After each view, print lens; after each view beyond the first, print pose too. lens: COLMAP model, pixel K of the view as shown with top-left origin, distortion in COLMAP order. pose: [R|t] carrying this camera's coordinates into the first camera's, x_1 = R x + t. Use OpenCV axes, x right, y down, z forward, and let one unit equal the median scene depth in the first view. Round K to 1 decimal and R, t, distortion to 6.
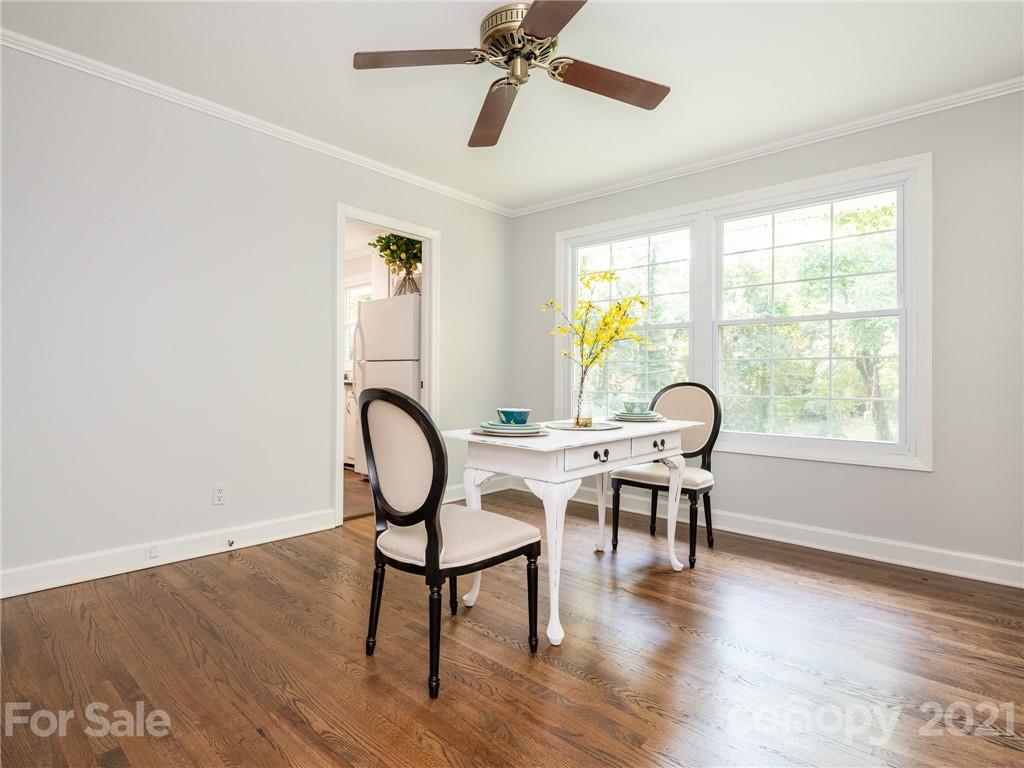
lens RADIAL K [[542.8, 0, 511.3], [0, 542.8, 368.2], [0, 0, 1]] dist [0.002013, 0.000101]
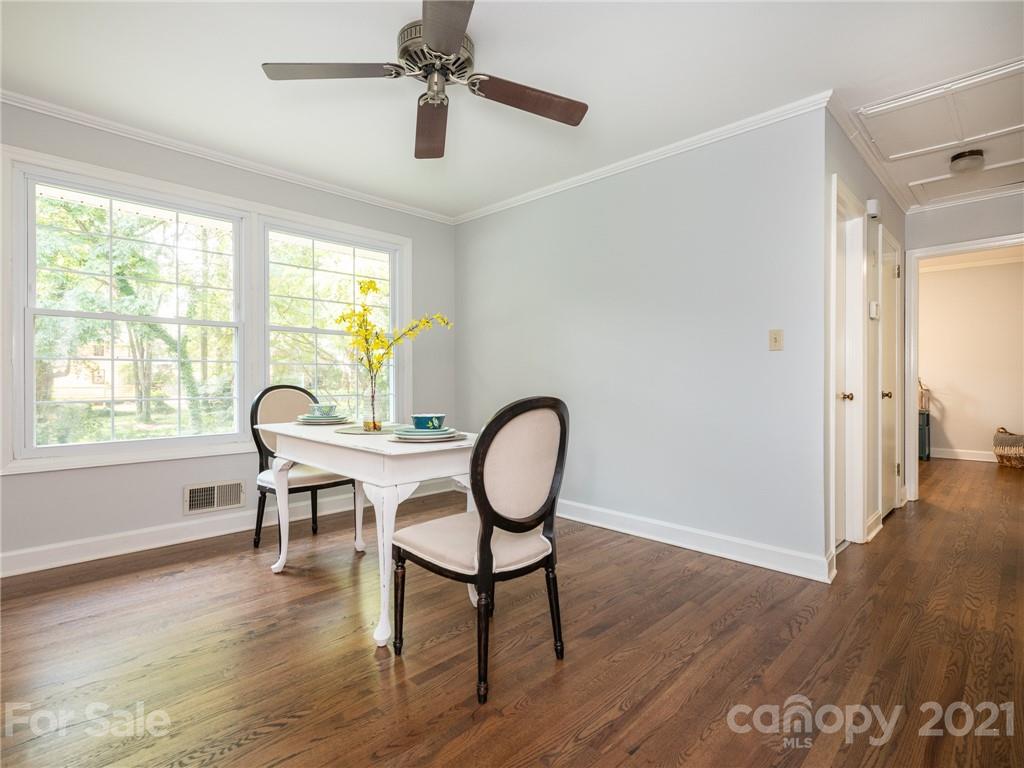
lens RADIAL K [[510.0, 0, 512.0], [0, 510.0, 384.0], [0, 0, 1]] dist [-0.000747, -0.000133]
pose [[0.050623, -0.013097, 0.998632, -0.823275], [-0.013298, 0.999817, 0.013787, 0.006280], [-0.998629, -0.013977, 0.050439, 0.710845]]
